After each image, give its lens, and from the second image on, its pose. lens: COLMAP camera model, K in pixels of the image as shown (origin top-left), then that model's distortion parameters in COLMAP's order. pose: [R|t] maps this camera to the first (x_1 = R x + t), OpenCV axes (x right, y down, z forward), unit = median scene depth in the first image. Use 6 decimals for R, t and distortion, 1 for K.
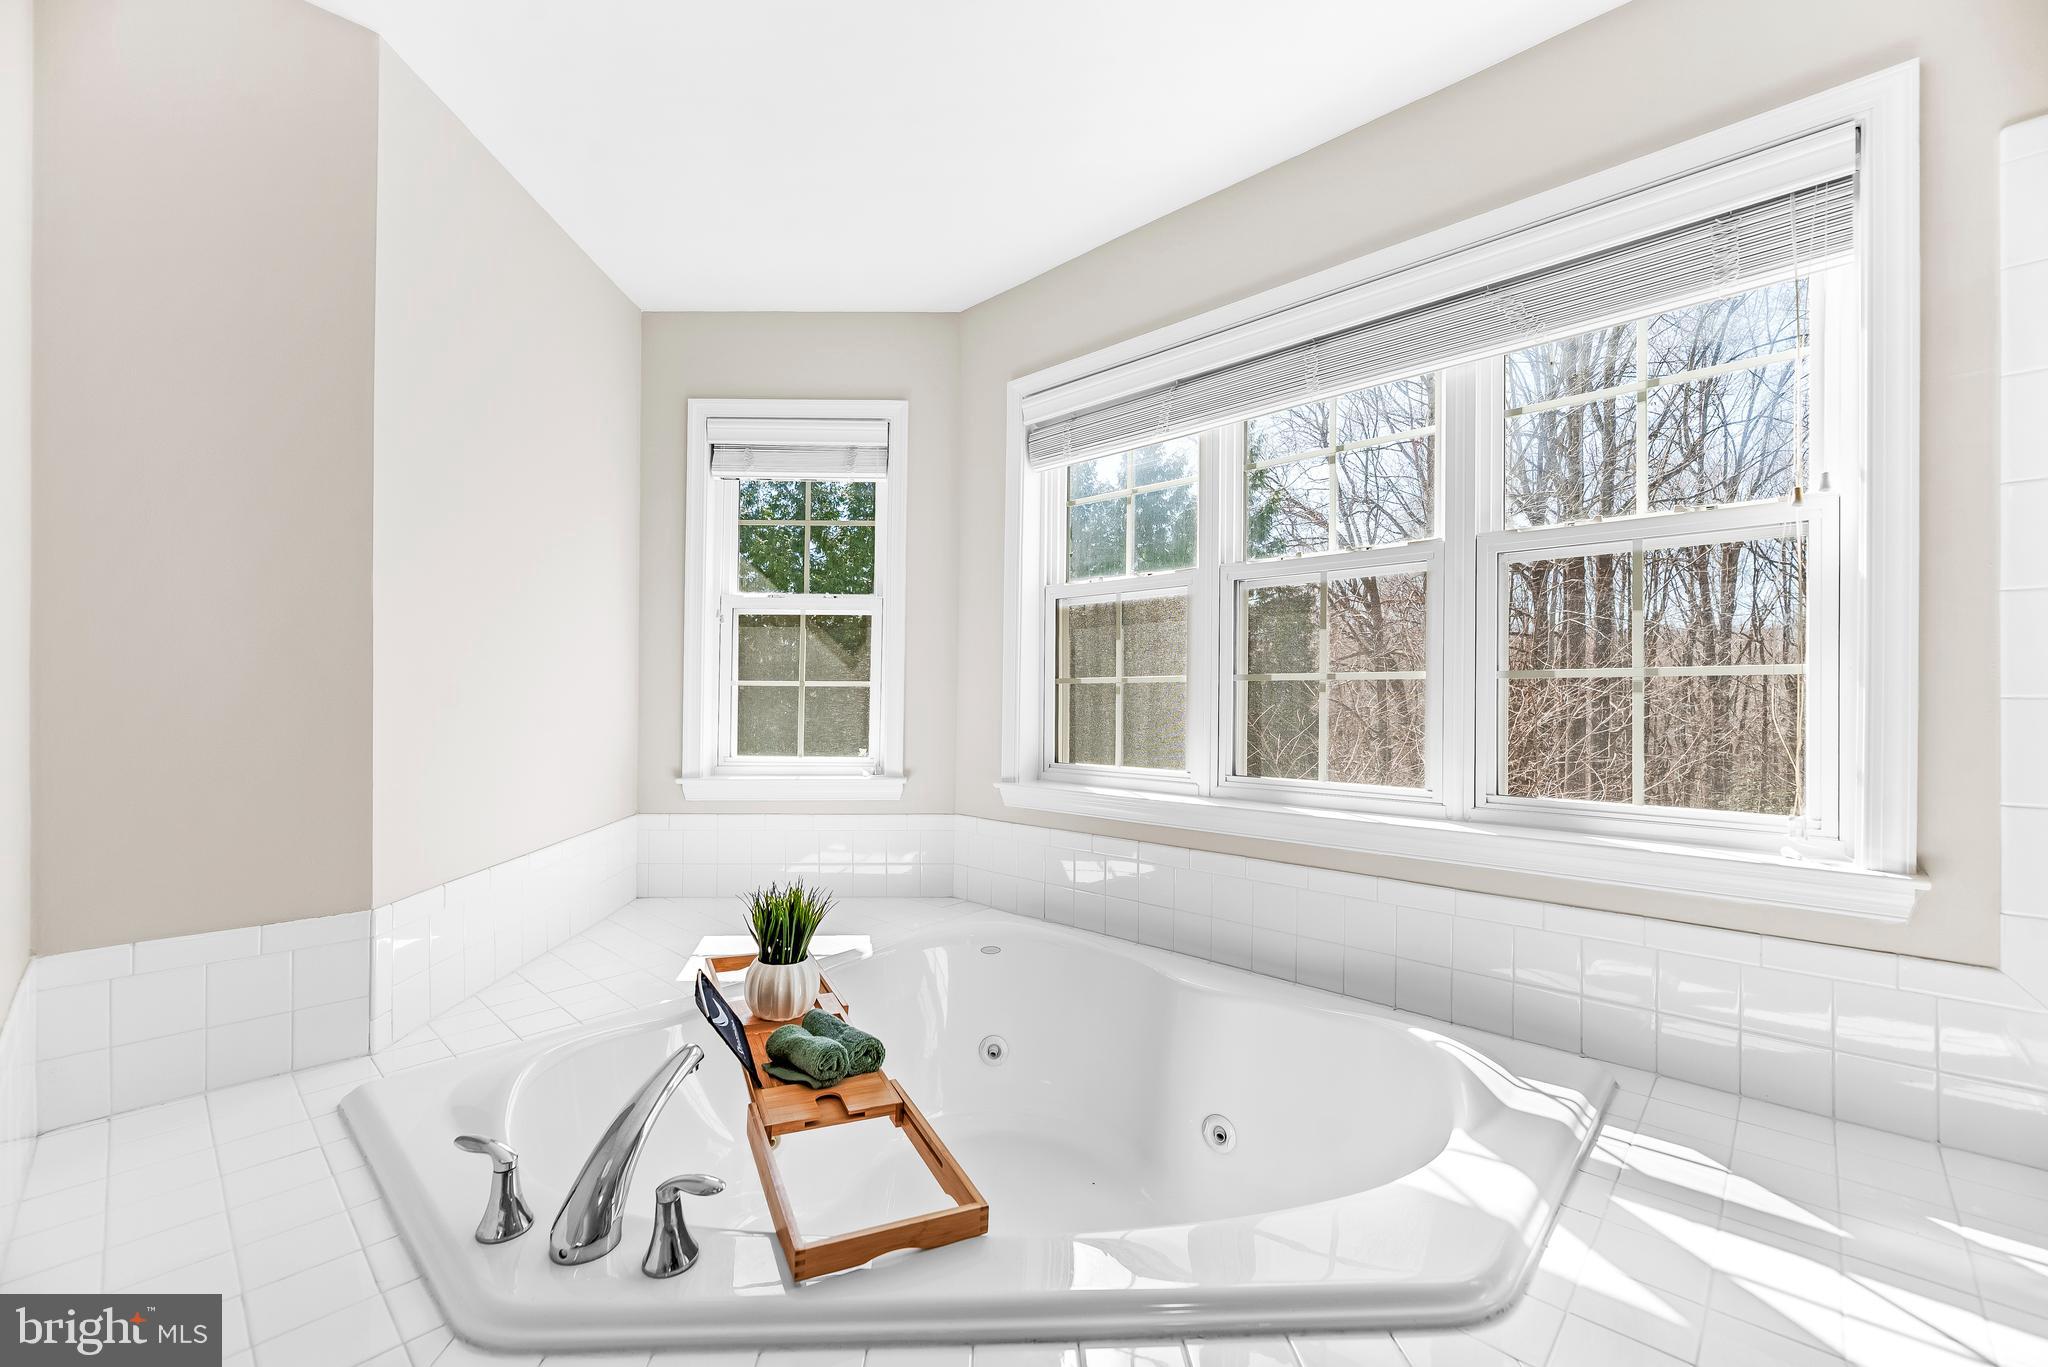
lens RADIAL K [[831.0, 0, 1004.4], [0, 831.0, 695.1], [0, 0, 1]] dist [0.003327, -0.000810]
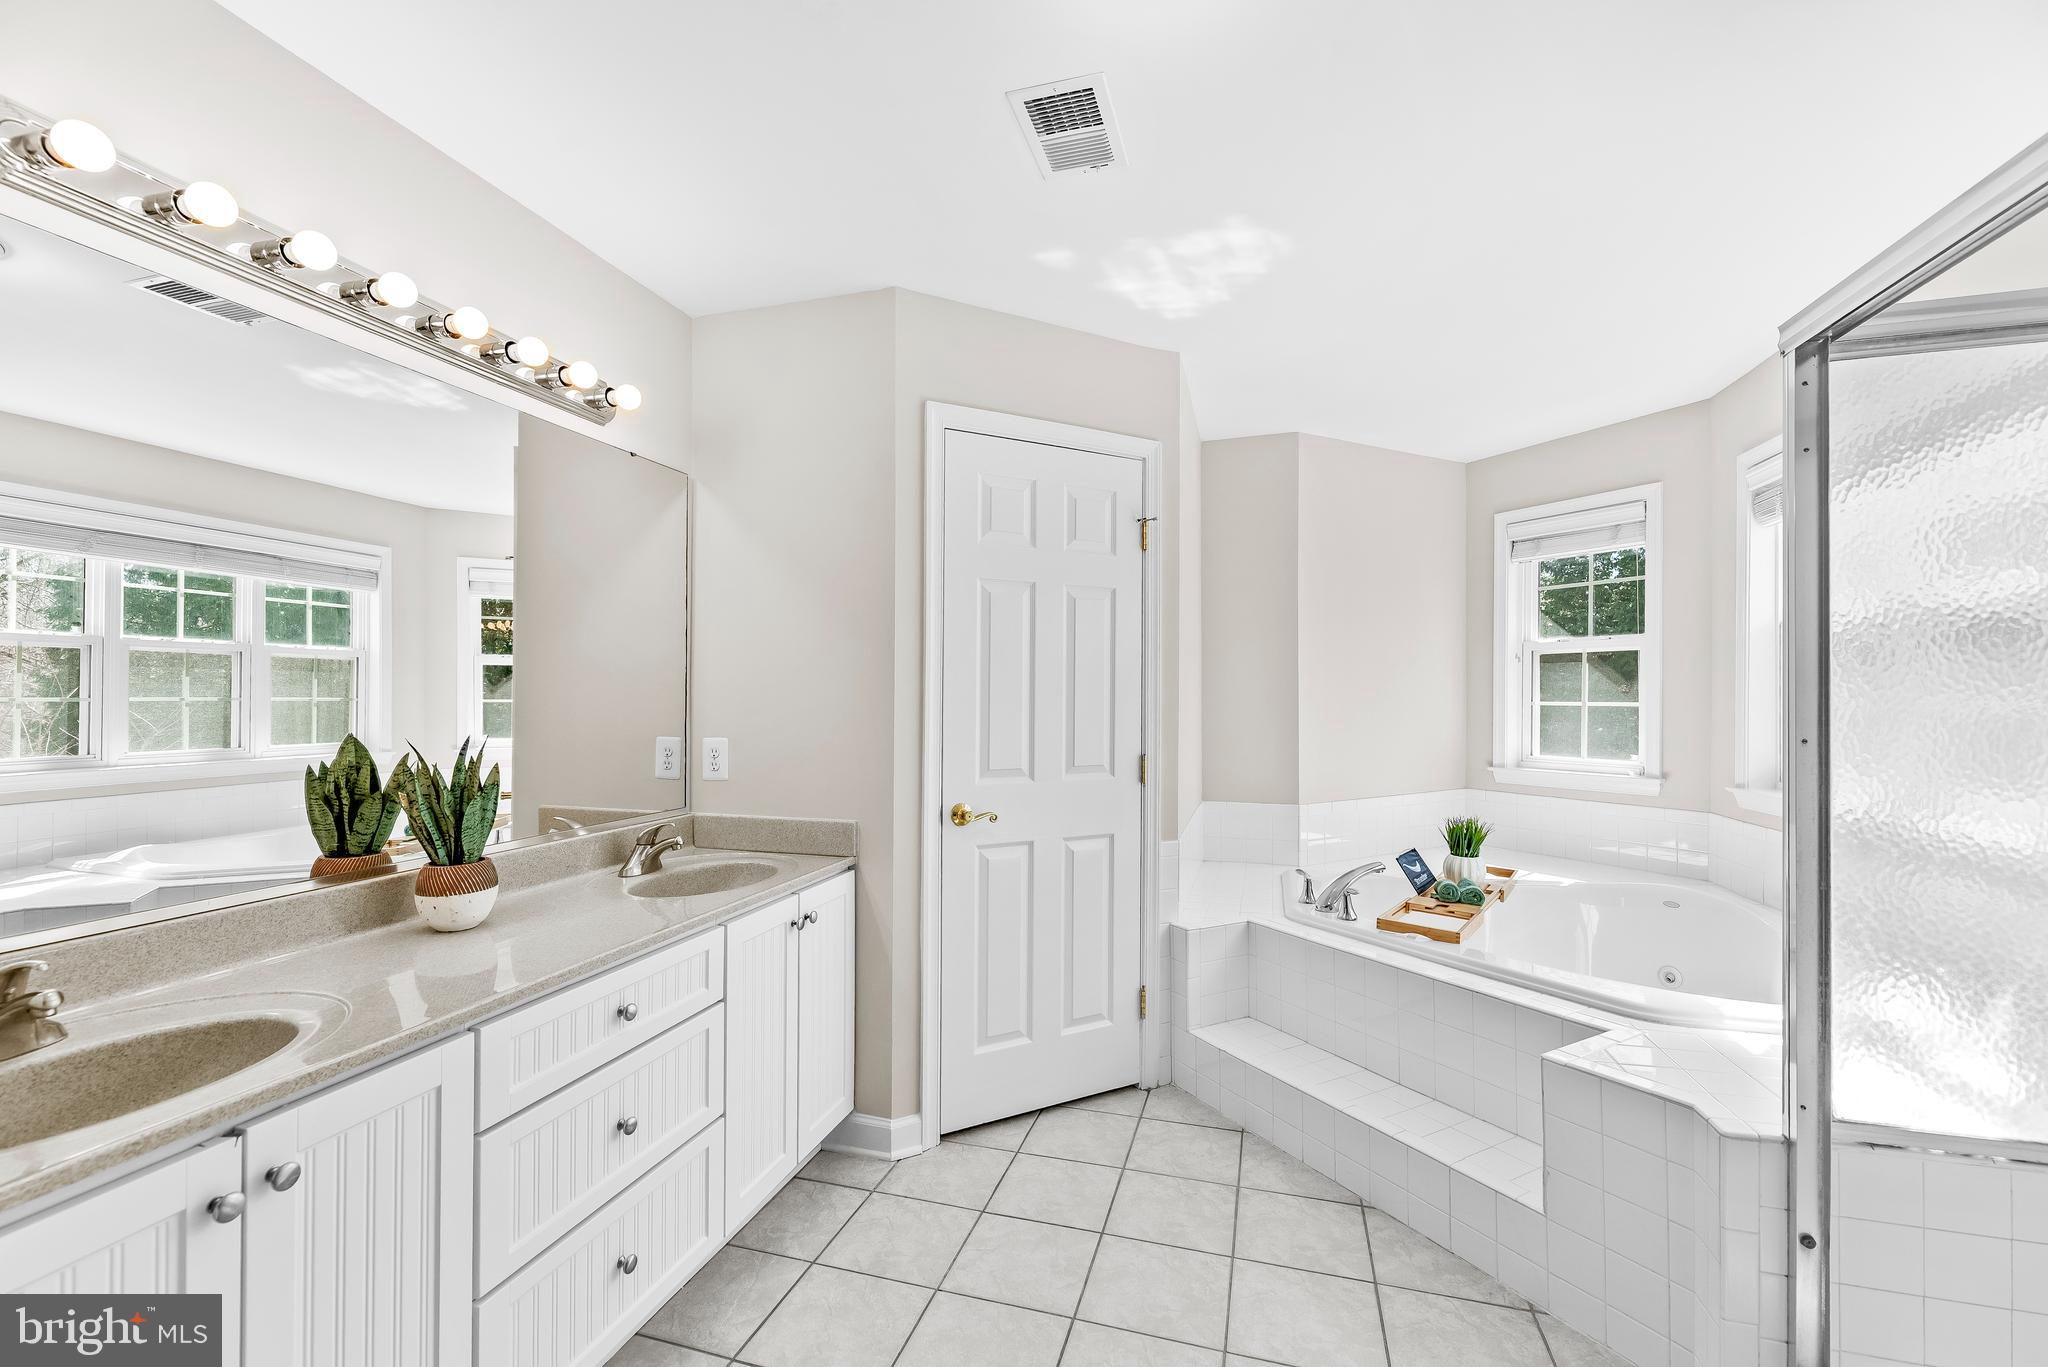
lens RADIAL K [[831.0, 0, 1018.1], [0, 831.0, 694.5], [0, 0, 1]] dist [0.003327, -0.000810]
pose [[0.456594, -0.008461, -0.889635, 0.541746], [0.003753, 0.999964, -0.007584, -0.022235], [0.889667, 0.000124, 0.456609, -0.435869]]
